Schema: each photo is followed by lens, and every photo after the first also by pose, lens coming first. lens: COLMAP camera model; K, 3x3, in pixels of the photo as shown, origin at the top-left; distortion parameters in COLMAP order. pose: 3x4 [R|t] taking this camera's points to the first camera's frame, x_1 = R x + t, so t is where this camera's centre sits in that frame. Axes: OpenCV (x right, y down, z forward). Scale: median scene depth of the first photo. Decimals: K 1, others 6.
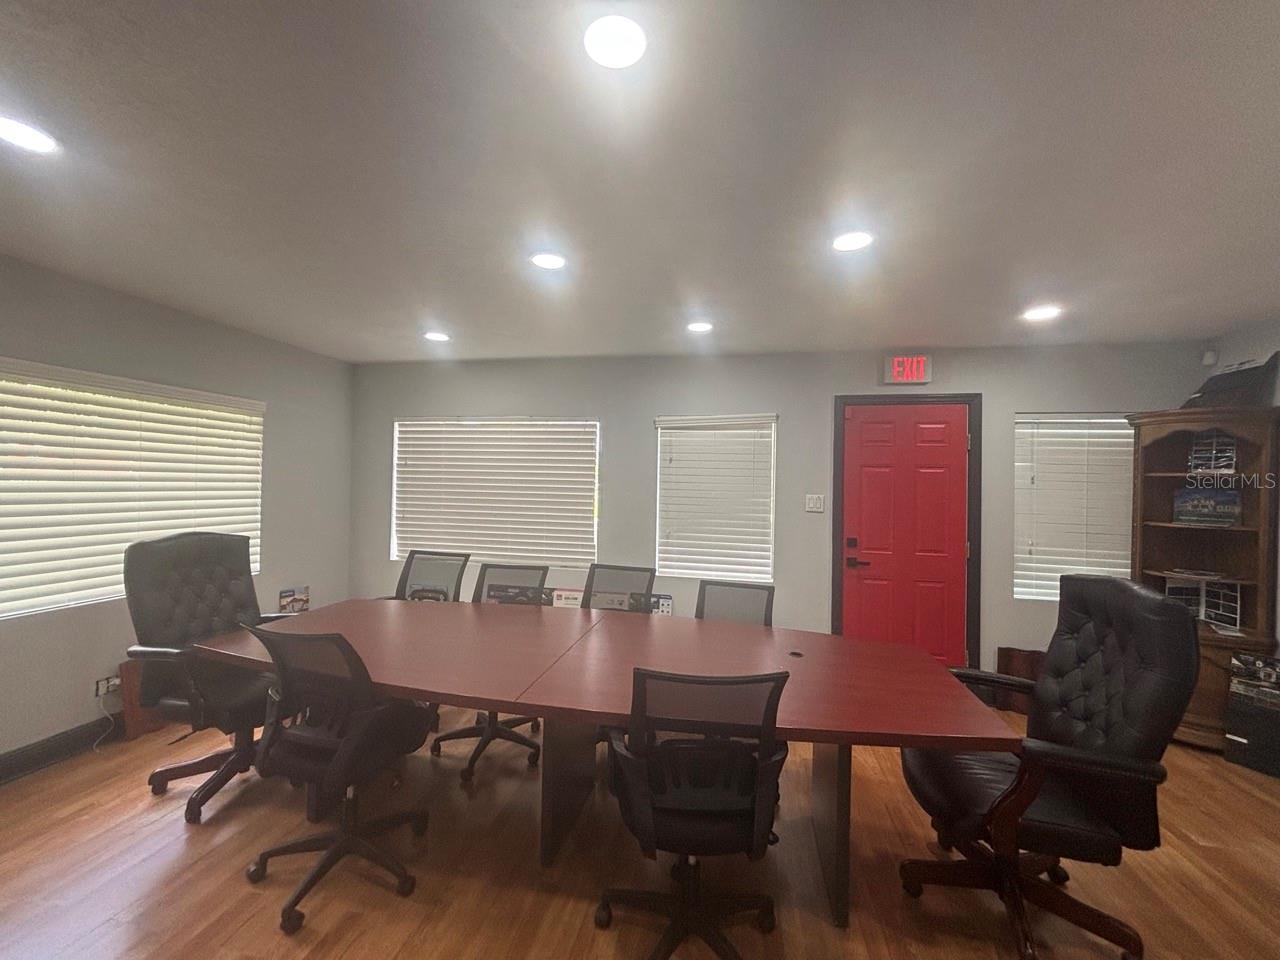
lens RADIAL K [[519.4, 0, 635.8], [0, 519.4, 477.3], [0, 0, 1]] dist [0.004137, -0.002430]
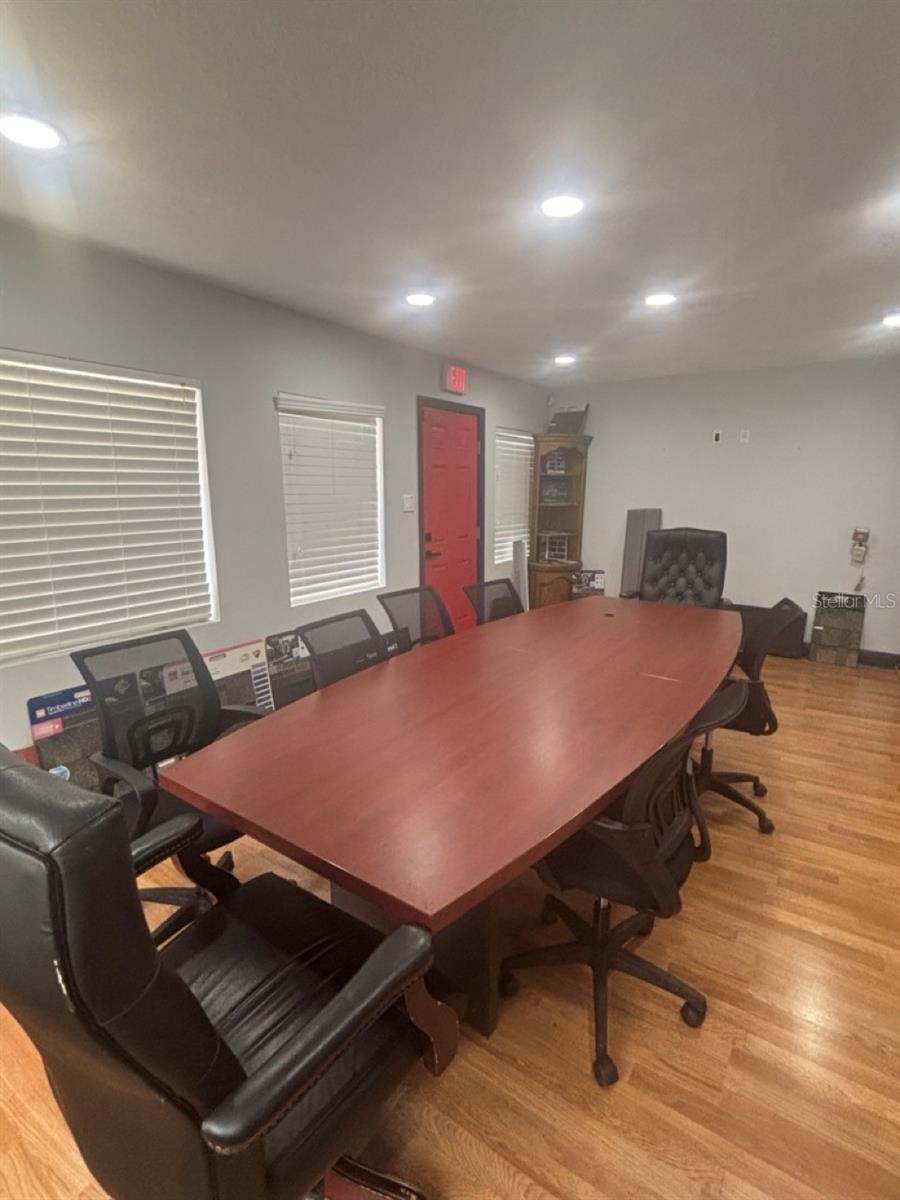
lens RADIAL K [[559.2, 0, 448.4], [0, 559.2, 601.5], [0, 0, 1]] dist [0.001344, 0.000030]
pose [[0.403645, -0.202749, 0.892168, -0.669513], [0.014601, 0.976440, 0.215294, 0.003997], [-0.914799, -0.073876, 0.397095, 0.489611]]
